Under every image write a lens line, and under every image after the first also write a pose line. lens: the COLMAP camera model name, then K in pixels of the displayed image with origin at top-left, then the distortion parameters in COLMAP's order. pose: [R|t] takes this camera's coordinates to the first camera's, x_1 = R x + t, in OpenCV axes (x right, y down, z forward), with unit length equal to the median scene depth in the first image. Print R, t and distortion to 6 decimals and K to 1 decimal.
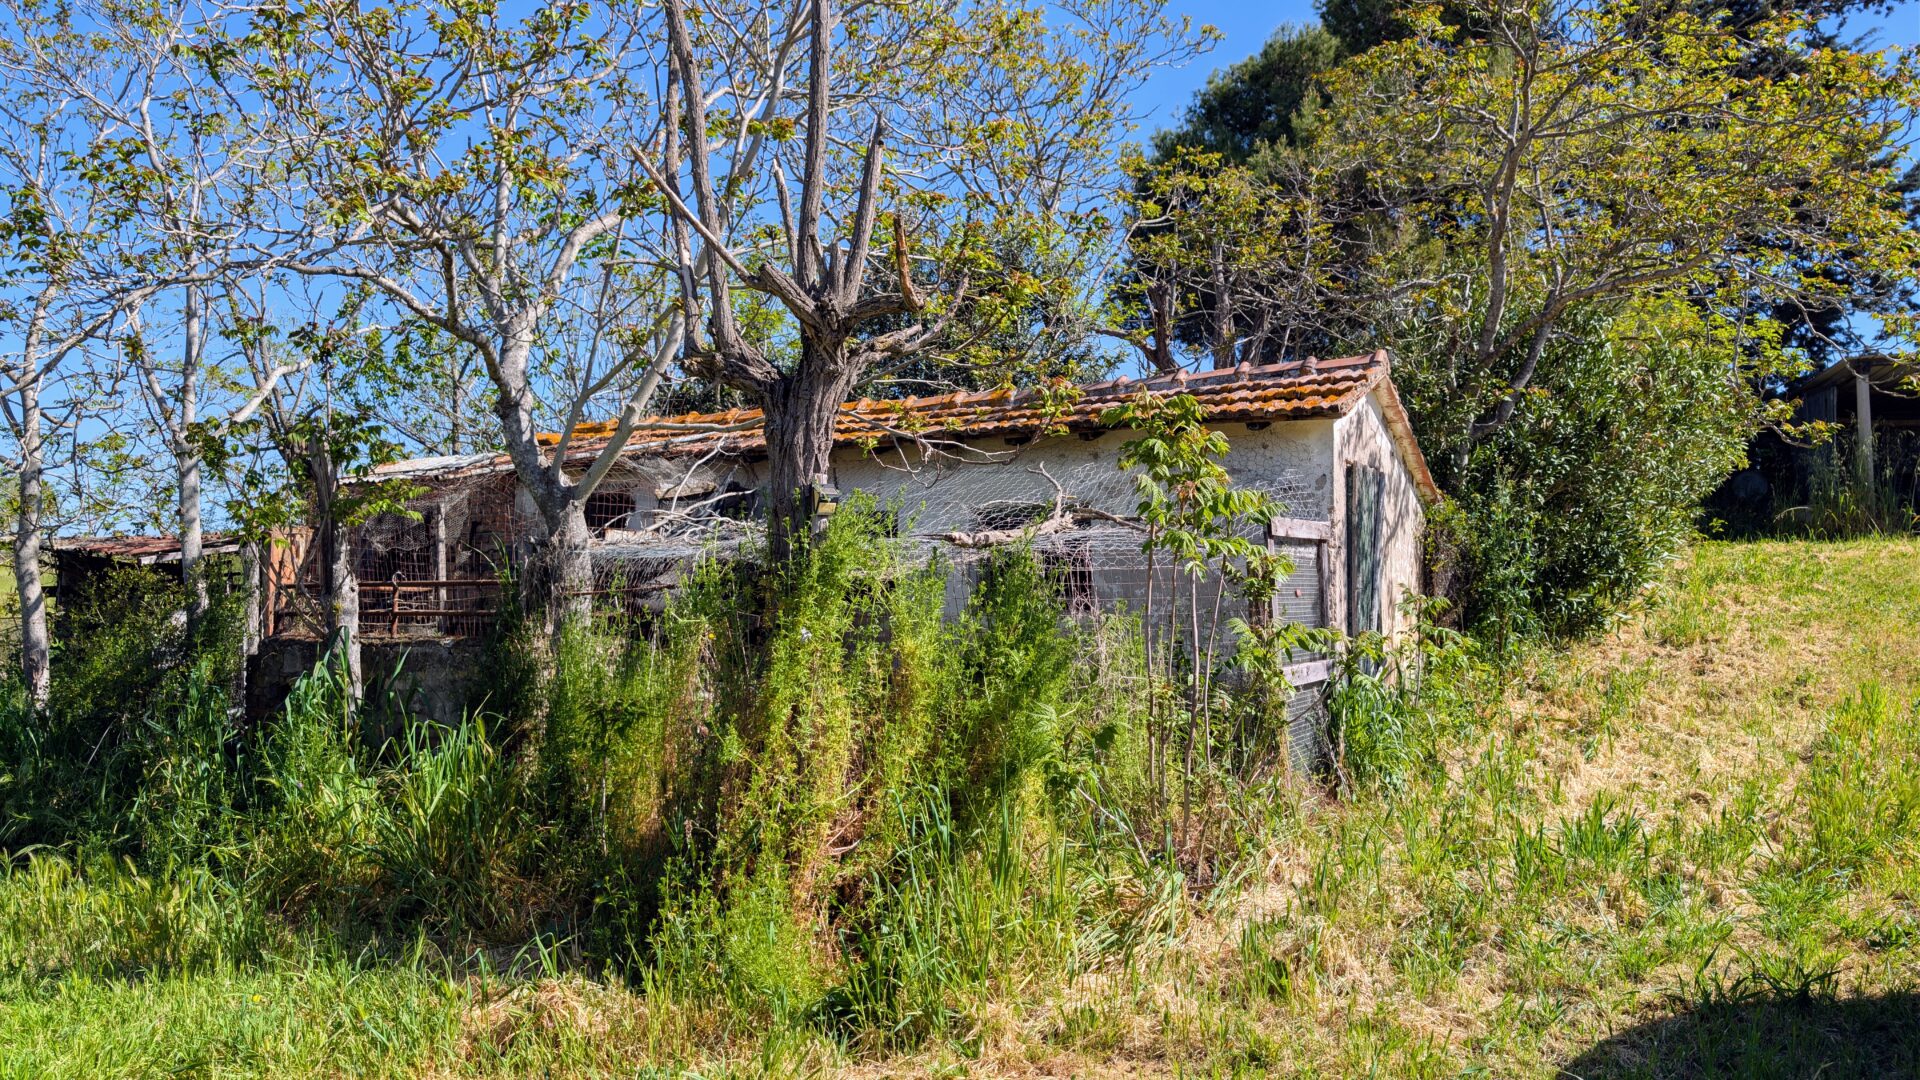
lens RADIAL K [[1373.8, 0, 955.4], [0, 1373.8, 534.7], [0, 0, 1]] dist [0.027936, -0.029981]
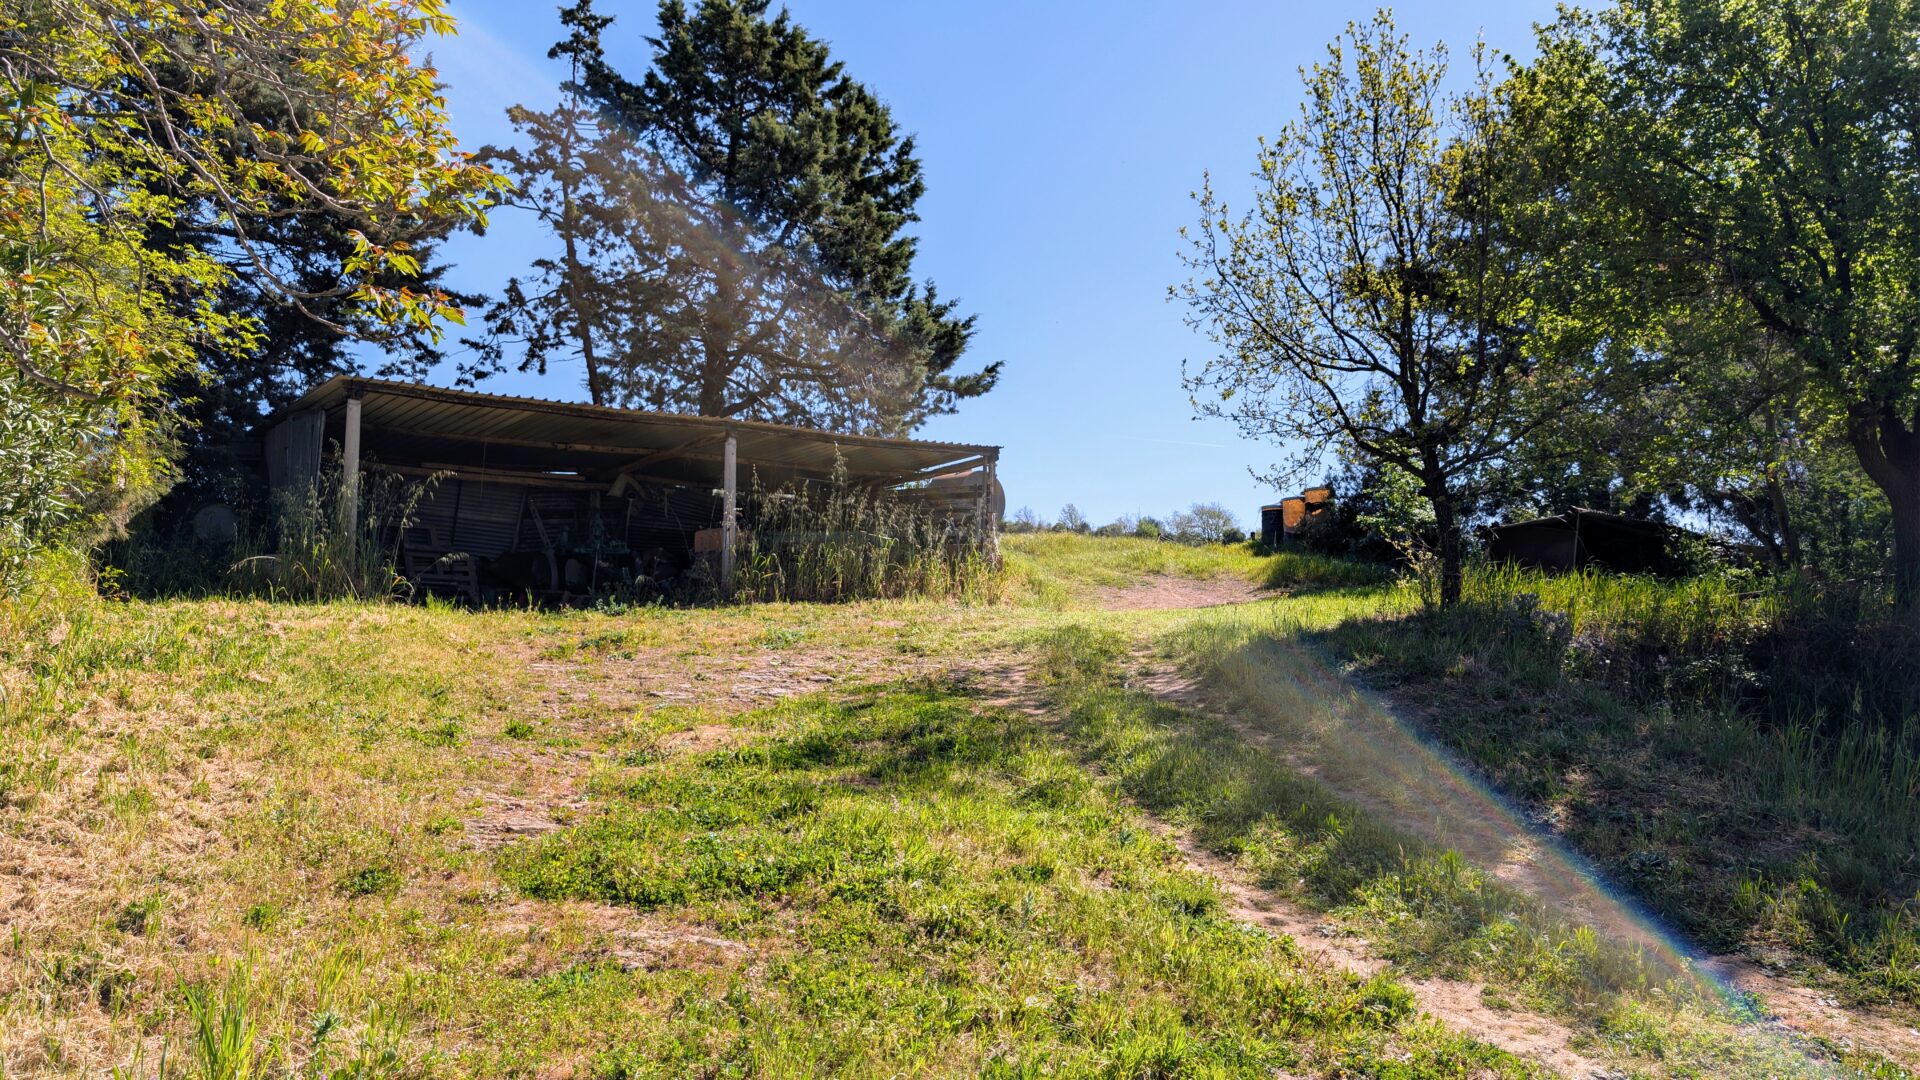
lens RADIAL K [[1373.8, 0, 956.8], [0, 1373.8, 536.3], [0, 0, 1]] dist [0.027936, -0.029981]
pose [[0.551789, 0.079567, 0.830180, 0.204079], [-0.056199, 0.996723, -0.058176, -0.008876], [-0.832088, -0.014555, 0.554452, 0.280831]]
